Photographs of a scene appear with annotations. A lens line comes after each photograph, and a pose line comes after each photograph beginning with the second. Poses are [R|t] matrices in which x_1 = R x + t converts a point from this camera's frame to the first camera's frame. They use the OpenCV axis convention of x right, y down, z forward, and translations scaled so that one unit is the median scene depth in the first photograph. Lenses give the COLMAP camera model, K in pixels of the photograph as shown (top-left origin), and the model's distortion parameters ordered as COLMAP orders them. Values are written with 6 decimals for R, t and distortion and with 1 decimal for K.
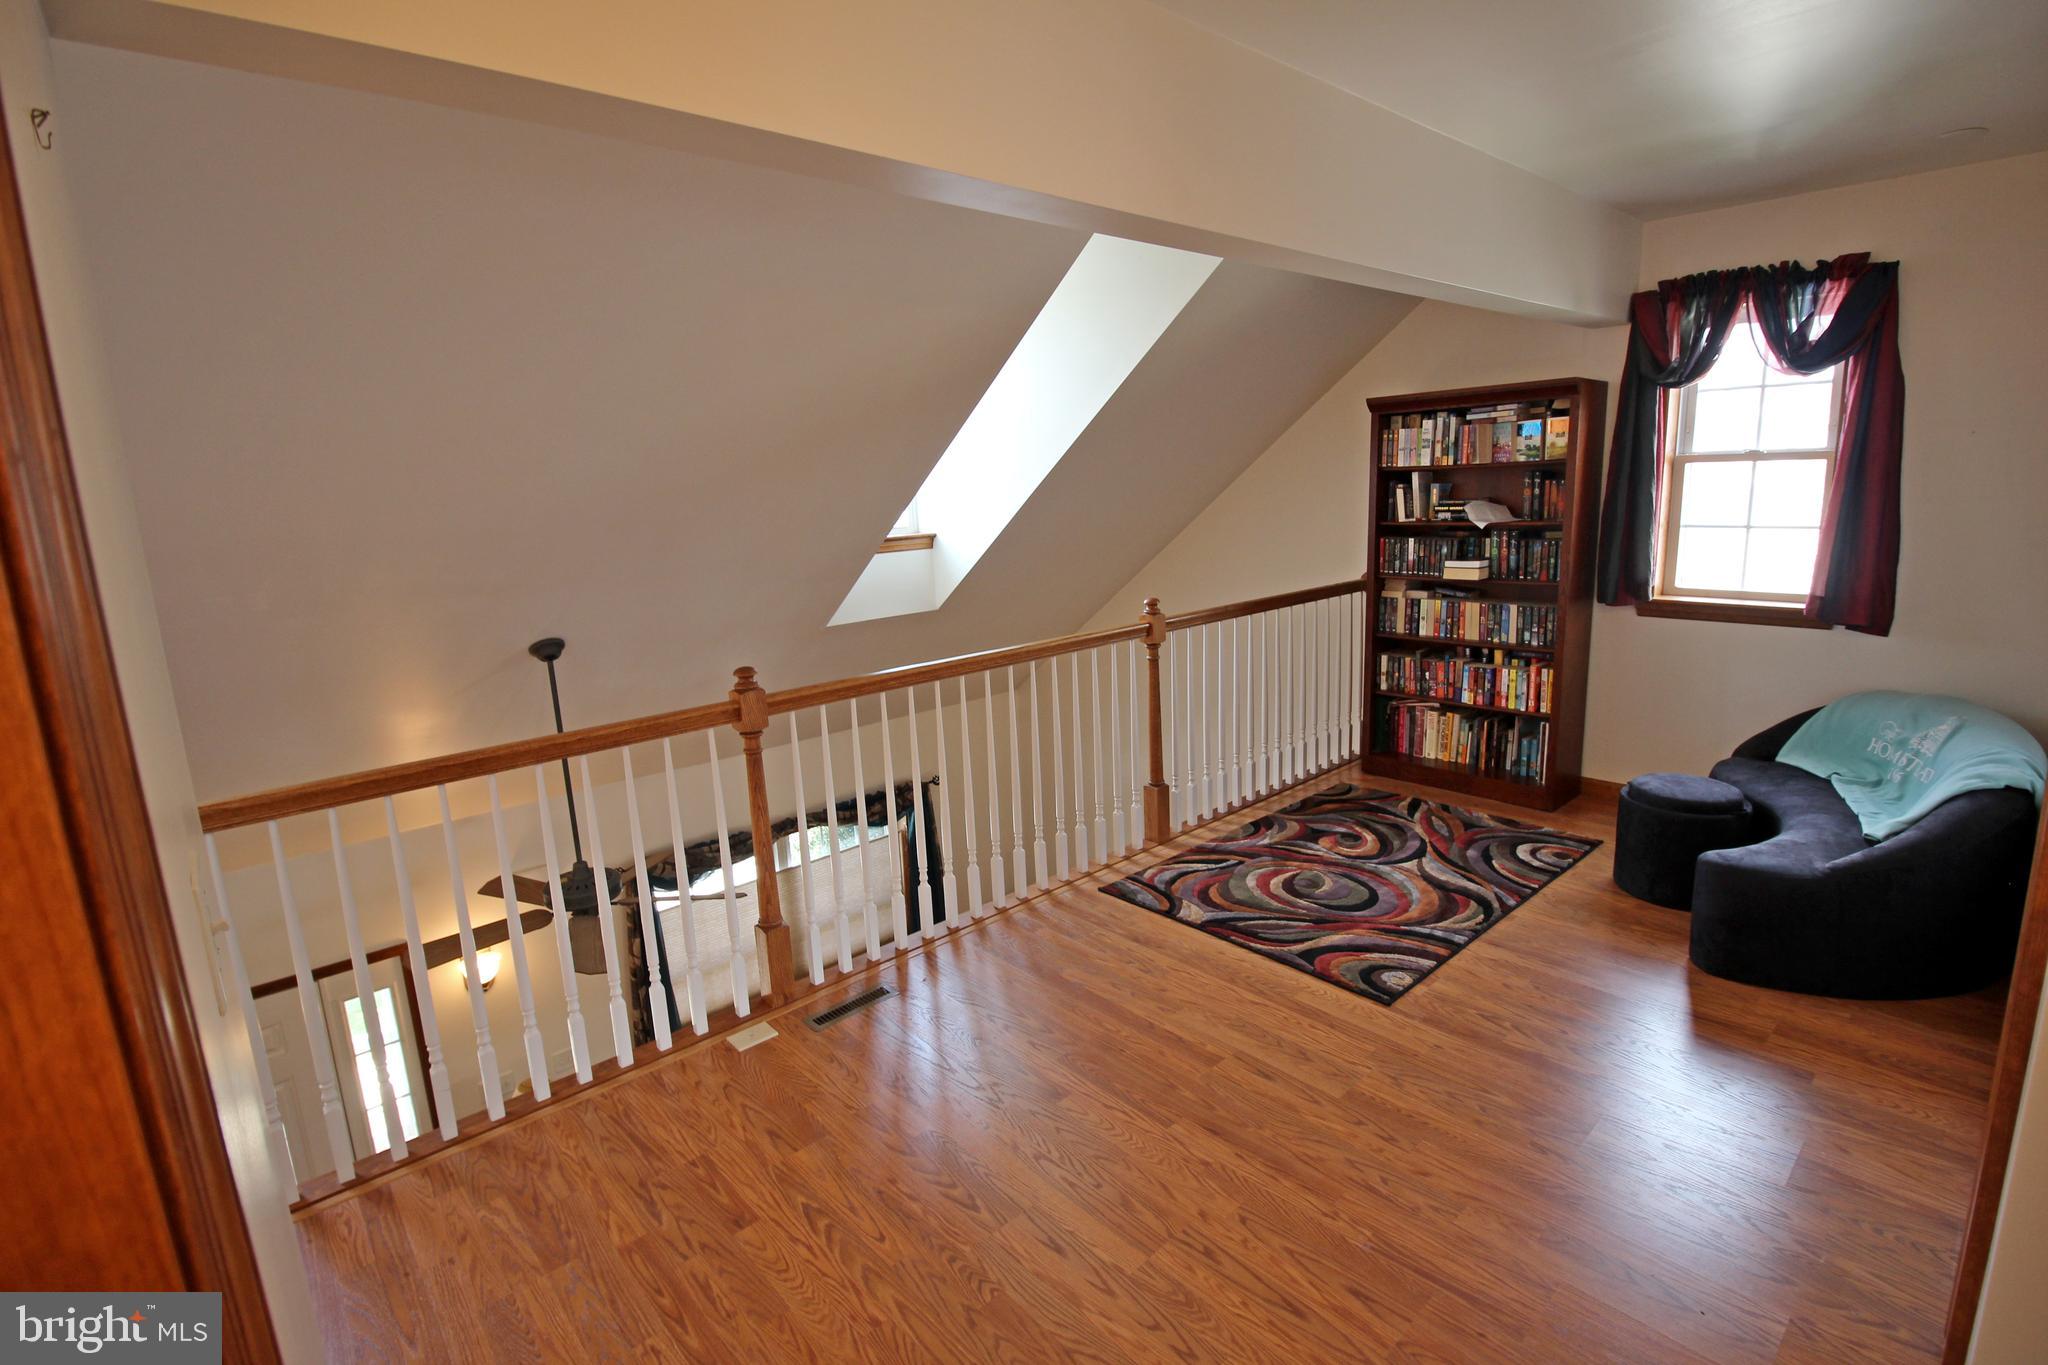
lens RADIAL K [[950.3, 0, 1039.0], [0, 950.3, 662.5], [0, 0, 1]] dist [-0.001862, -0.011251]
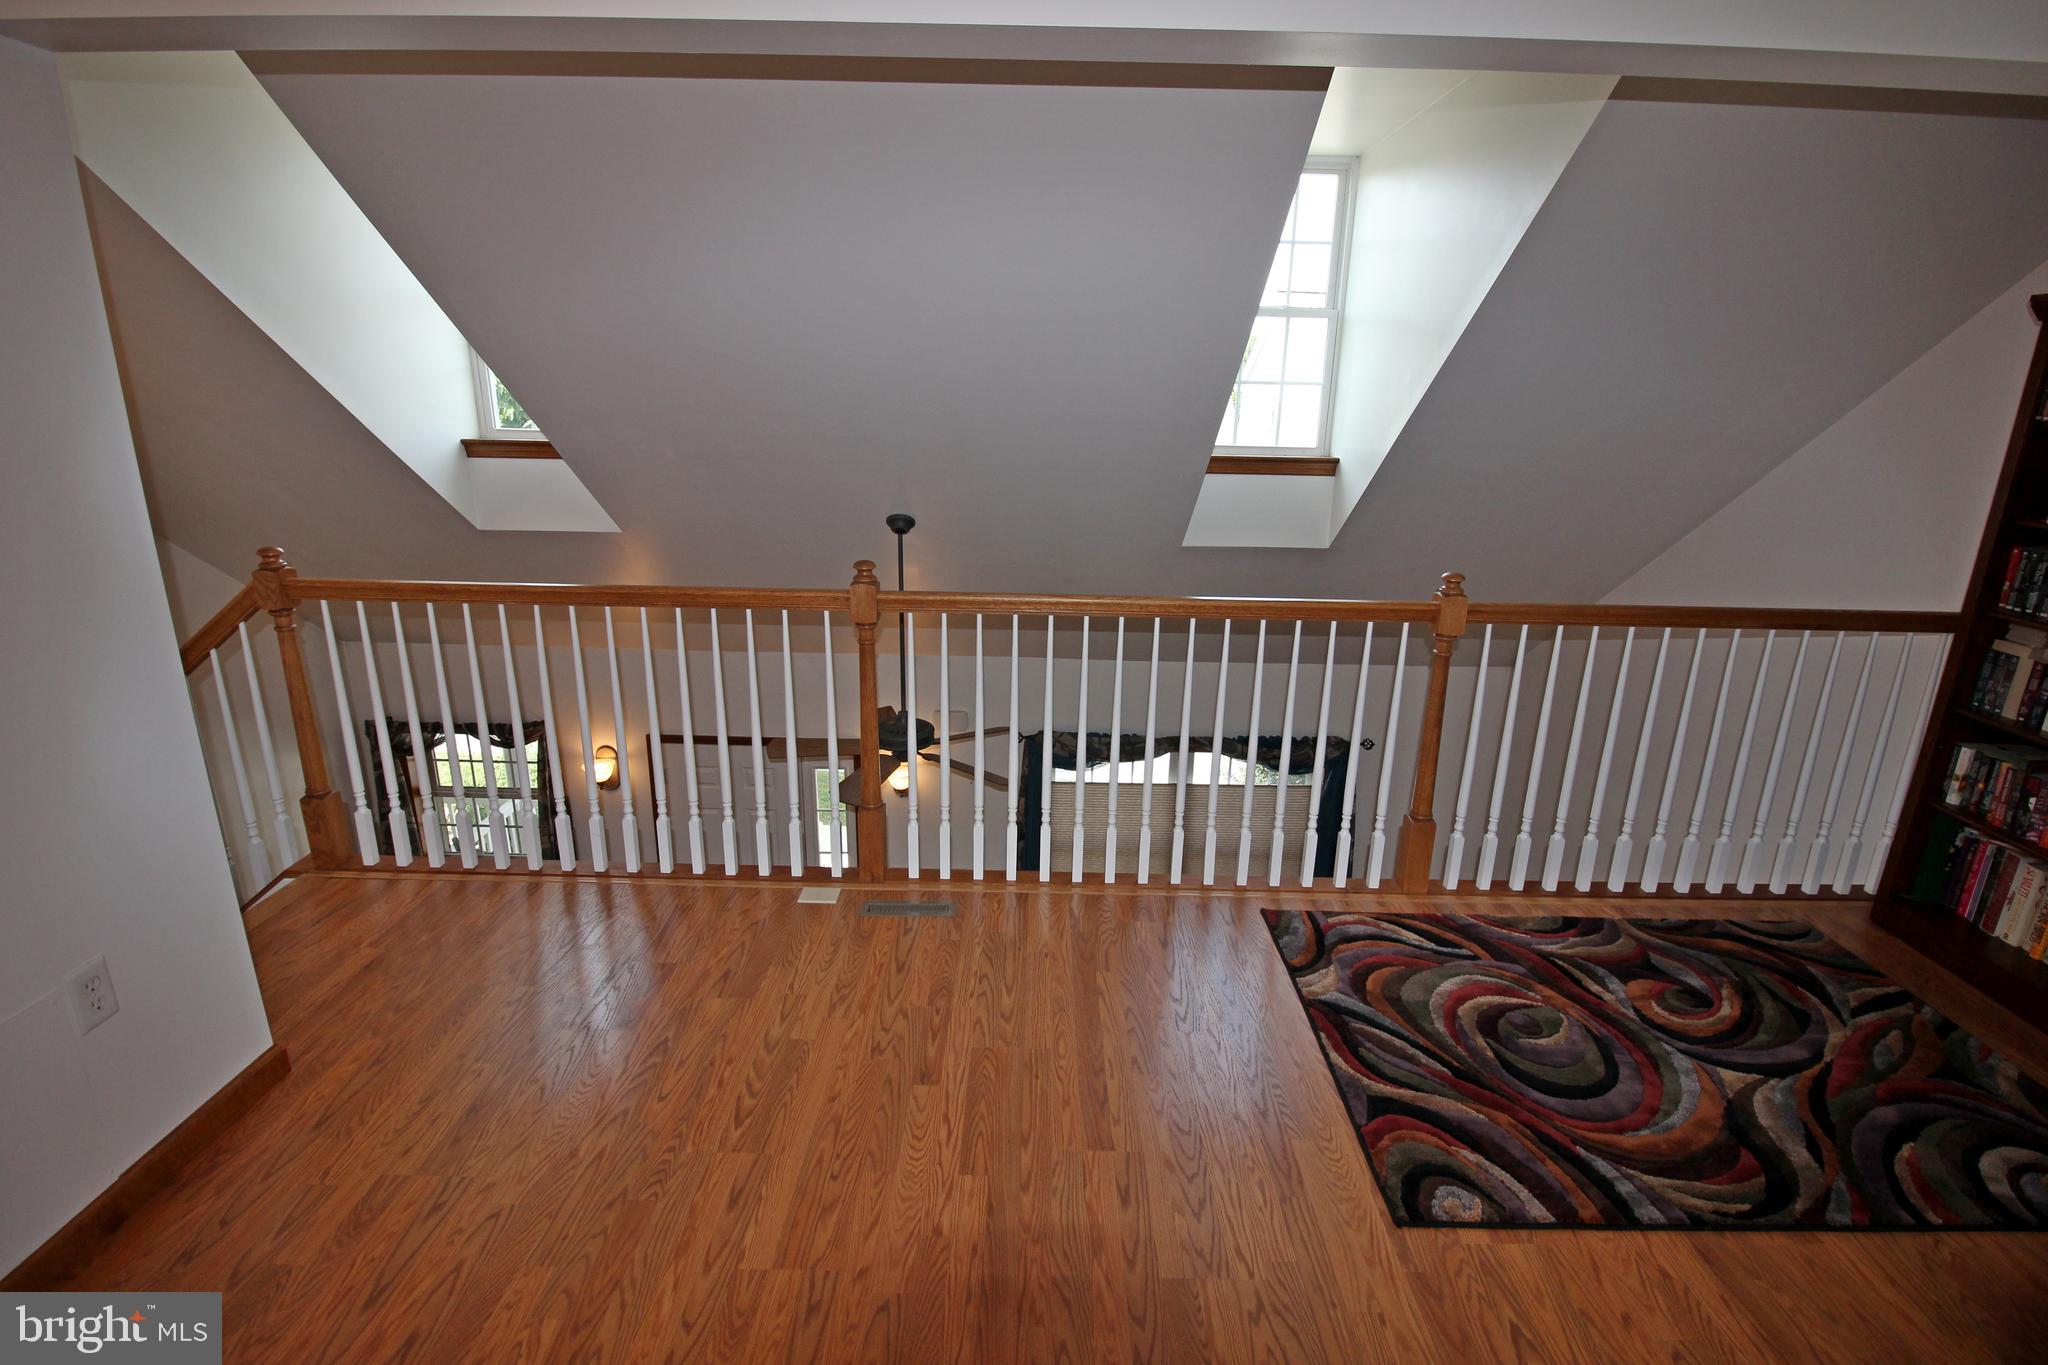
lens RADIAL K [[950.3, 0, 1036.0], [0, 950.3, 664.5], [0, 0, 1]] dist [-0.001862, -0.011251]
pose [[0.738811, 0.237735, -0.630587, 0.378699], [-0.177813, 0.971320, 0.157863, -0.060530], [0.650031, -0.004504, 0.759894, 0.248460]]
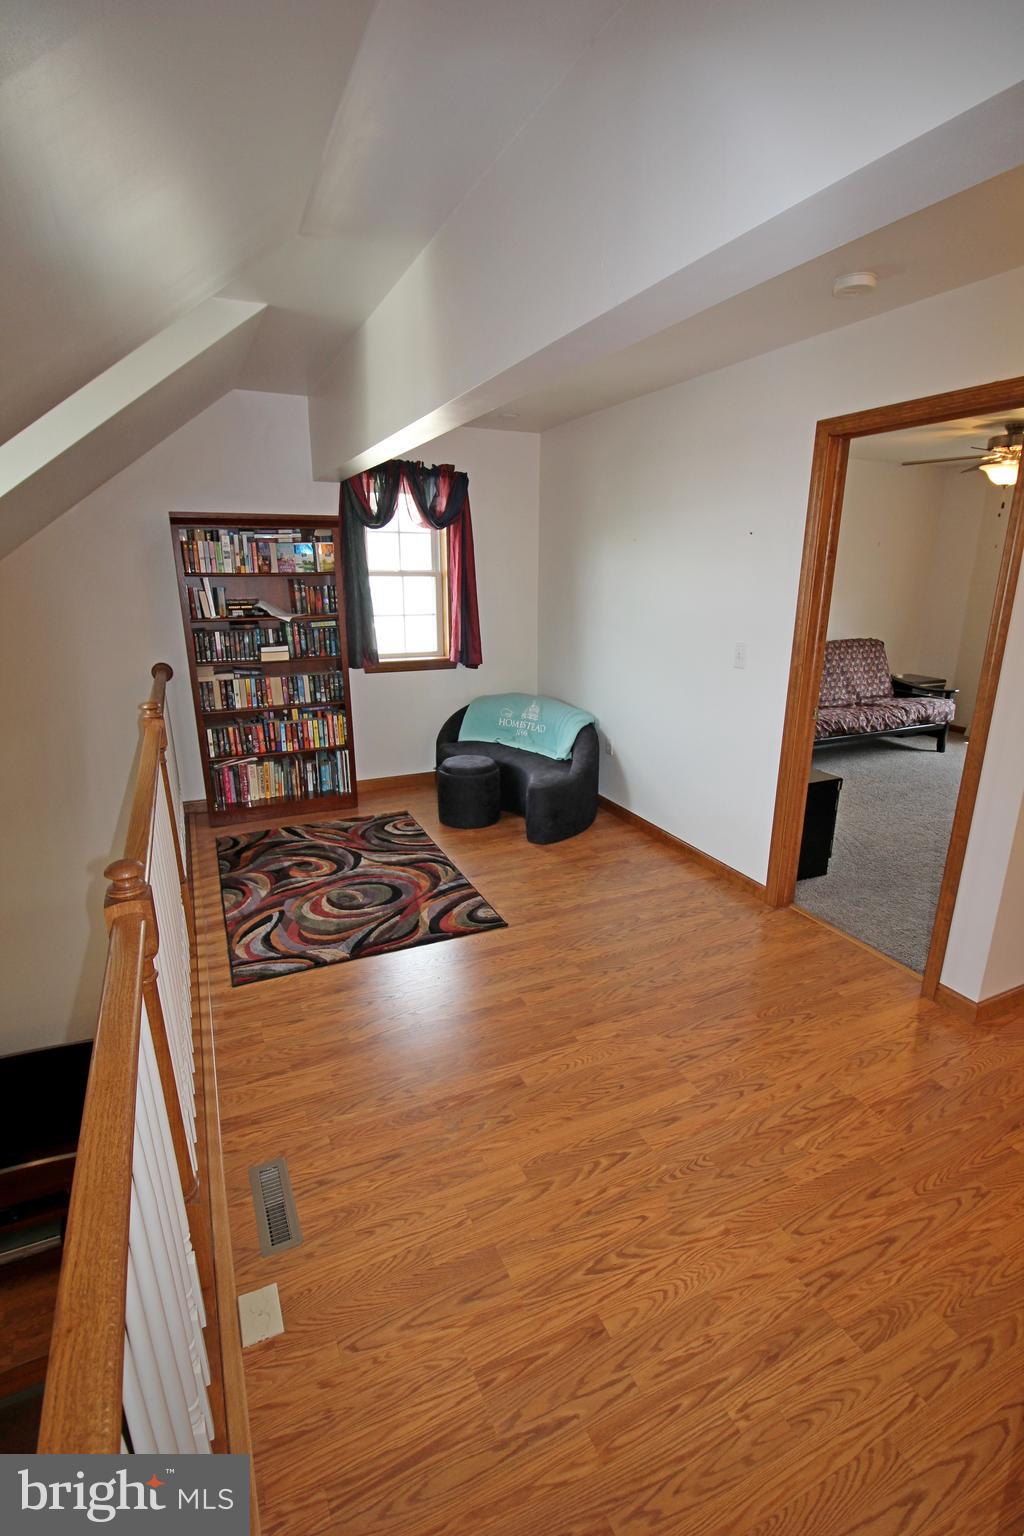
lens RADIAL K [[712.8, 0, 515.2], [0, 712.8, 778.8], [0, 0, 1]] dist [-0.001862, -0.011251]
pose [[0.298532, -0.236138, 0.924726, -0.499149], [0.163772, 0.967211, 0.194116, -0.077588], [-0.940243, 0.093495, 0.327416, 0.430943]]
